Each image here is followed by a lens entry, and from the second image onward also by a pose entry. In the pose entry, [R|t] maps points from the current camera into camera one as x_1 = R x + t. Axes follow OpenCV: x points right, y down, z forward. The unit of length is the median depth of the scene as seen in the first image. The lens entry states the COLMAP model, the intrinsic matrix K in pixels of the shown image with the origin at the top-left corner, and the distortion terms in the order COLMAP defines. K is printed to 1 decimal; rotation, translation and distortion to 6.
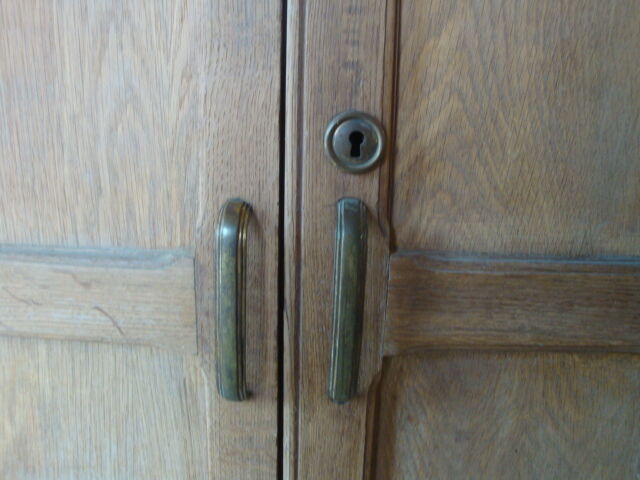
lens RADIAL K [[531.8, 0, 319.6], [0, 531.8, 237.2], [0, 0, 1]] dist [-0.149841, 0.089287]
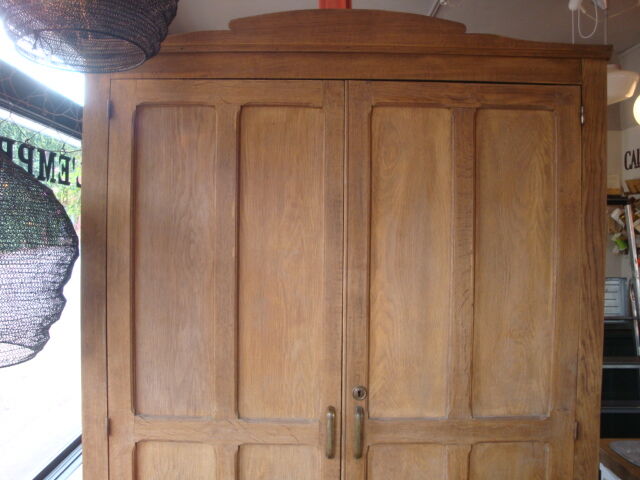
lens RADIAL K [[531.8, 0, 316.7], [0, 531.8, 236.0], [0, 0, 1]] dist [-0.149841, 0.089287]
pose [[0.999758, -0.015867, 0.015241, -0.291130], [0.018787, 0.976206, -0.216029, -0.464143], [-0.011451, 0.216263, 0.976268, -3.085553]]
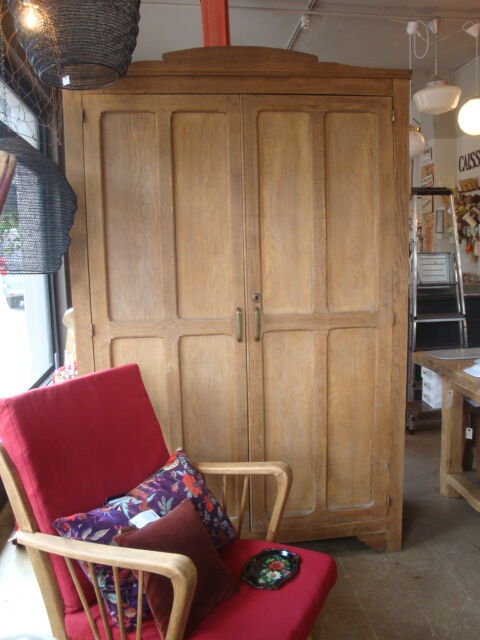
lens RADIAL K [[531.8, 0, 239.5], [0, 531.8, 325.1], [0, 0, 1]] dist [-0.149841, 0.089287]
pose [[0.991027, -0.066678, 0.115844, -0.858024], [0.076902, 0.993309, -0.086153, 0.658300], [-0.109325, 0.094289, 0.989524, -5.068595]]
